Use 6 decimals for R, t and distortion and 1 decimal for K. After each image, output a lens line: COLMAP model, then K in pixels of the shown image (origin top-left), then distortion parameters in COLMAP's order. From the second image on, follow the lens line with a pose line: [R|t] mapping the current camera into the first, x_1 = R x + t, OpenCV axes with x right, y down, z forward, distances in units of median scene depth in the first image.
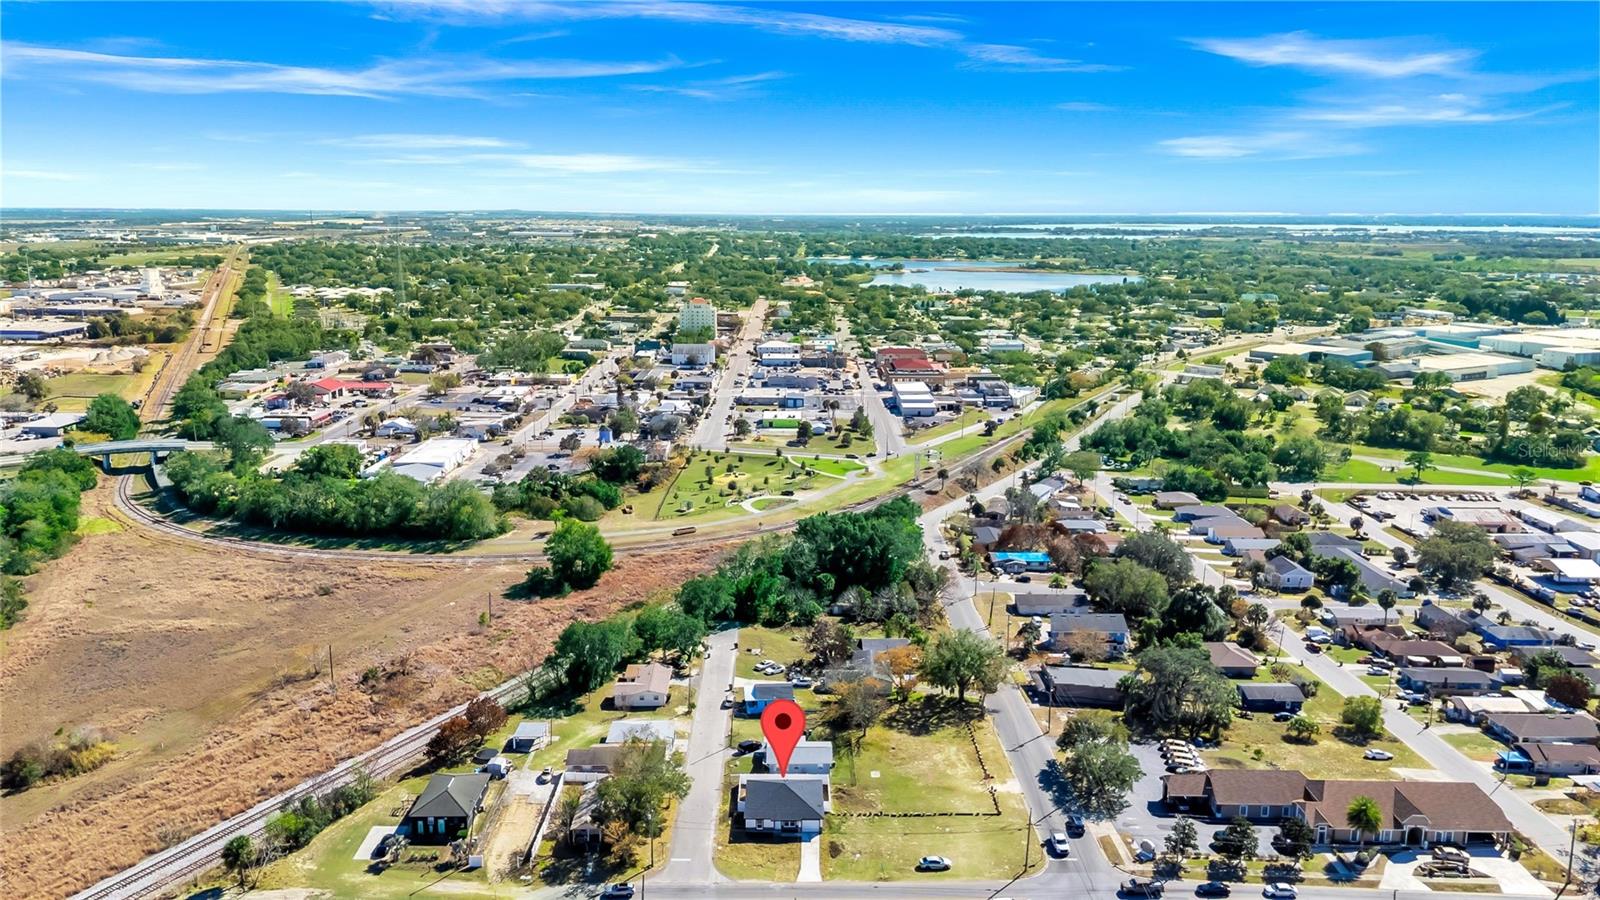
lens RADIAL K [[1165.5, 0, 800.0], [0, 1165.5, 450.0], [0, 0, 1]] dist [0.103900, -0.111192]
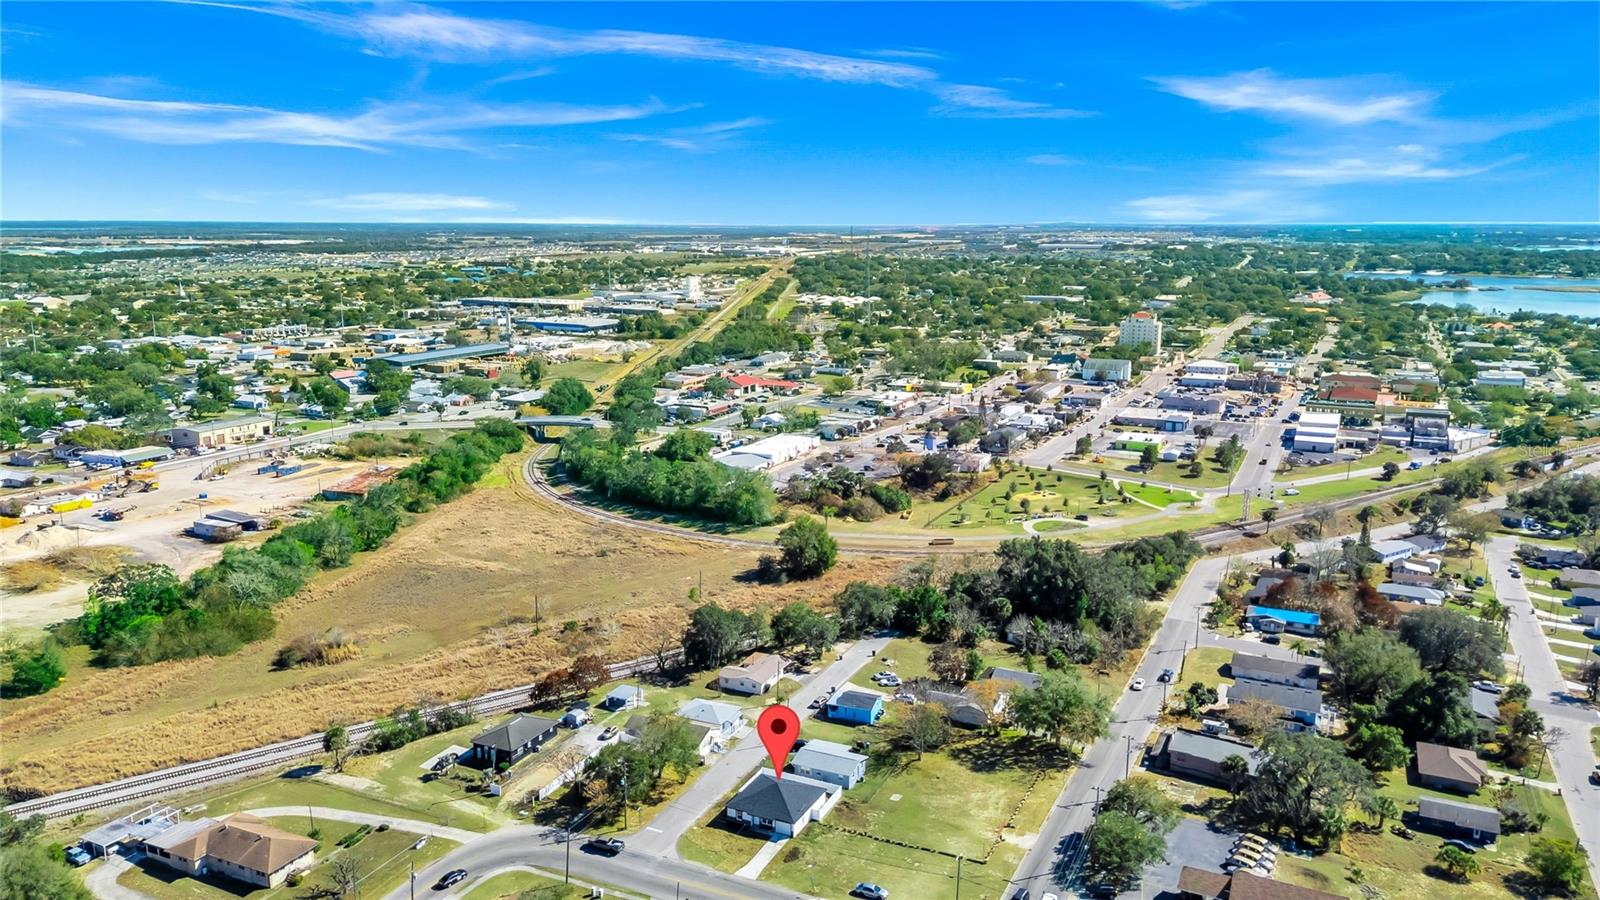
lens RADIAL K [[1165.5, 0, 800.0], [0, 1165.5, 450.0], [0, 0, 1]] dist [0.103900, -0.111192]
pose [[0.897819, 0.082916, -0.432488, 0.171324], [-0.087311, 0.996134, 0.009725, -0.006214], [0.431623, 0.029029, 0.901587, 0.033046]]
